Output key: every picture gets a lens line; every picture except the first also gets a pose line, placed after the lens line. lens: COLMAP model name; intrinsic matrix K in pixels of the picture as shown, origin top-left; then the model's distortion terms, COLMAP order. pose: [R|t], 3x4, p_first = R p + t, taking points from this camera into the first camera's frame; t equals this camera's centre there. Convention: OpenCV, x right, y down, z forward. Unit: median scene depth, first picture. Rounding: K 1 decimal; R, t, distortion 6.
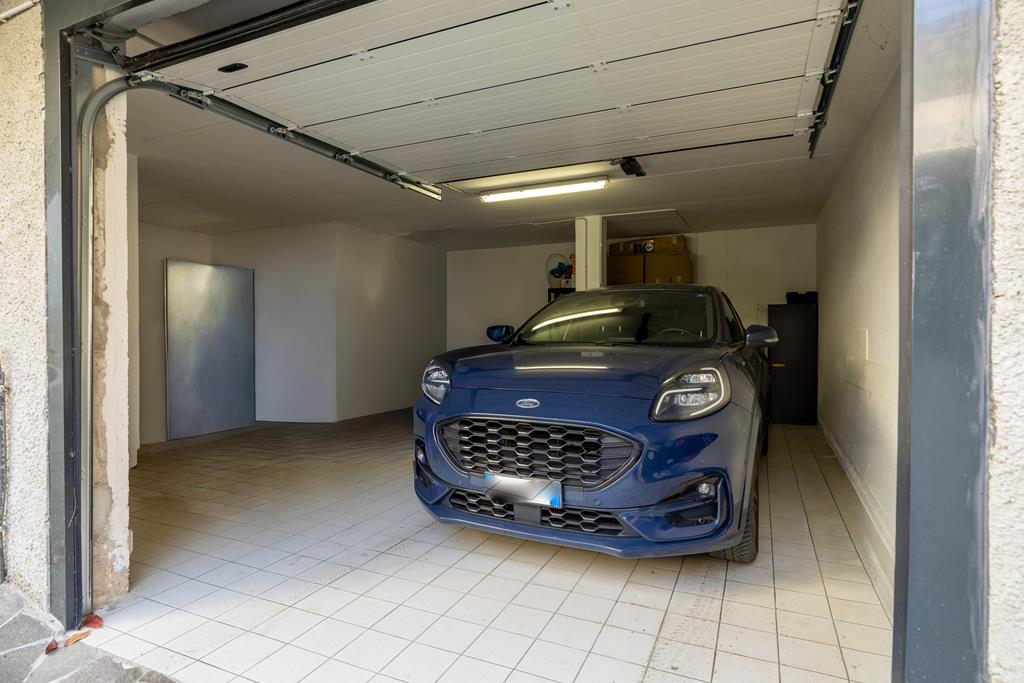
lens RADIAL K [[542.0, 0, 512.0], [0, 542.0, 341.5], [0, 0, 1]] dist [-0.005009, 0.001225]
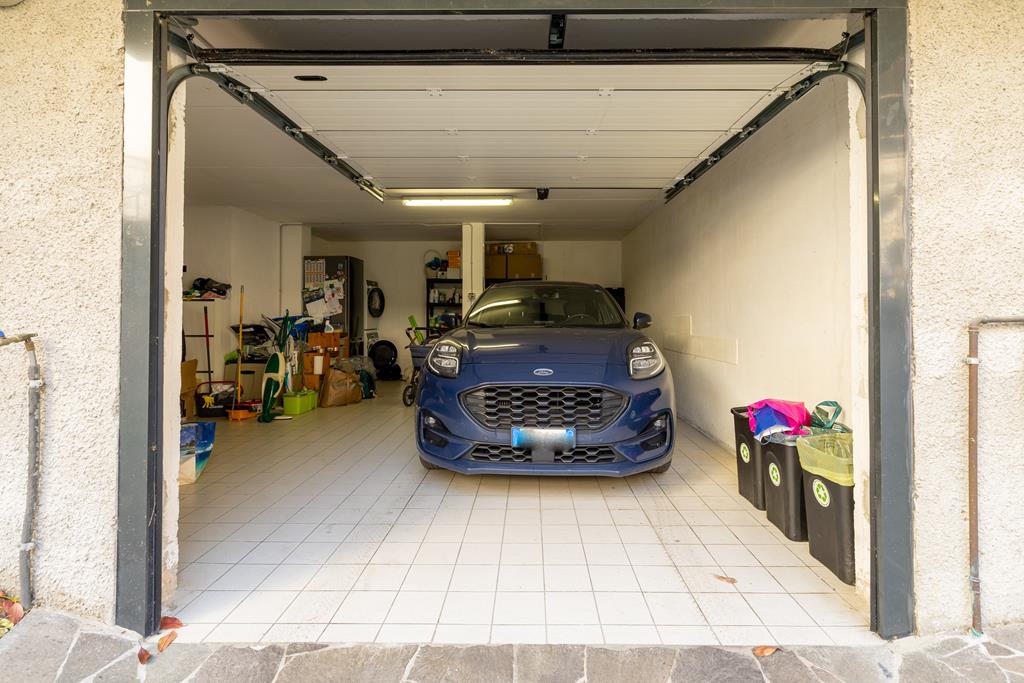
lens RADIAL K [[456.5, 0, 527.8], [0, 456.5, 308.3], [0, 0, 1]] dist [0.002393, -0.000040]
pose [[0.912634, 0.008272, 0.408693, -0.484690], [0.003554, 0.999597, -0.028169, -0.011678], [-0.408761, 0.027160, 0.912237, -0.013156]]
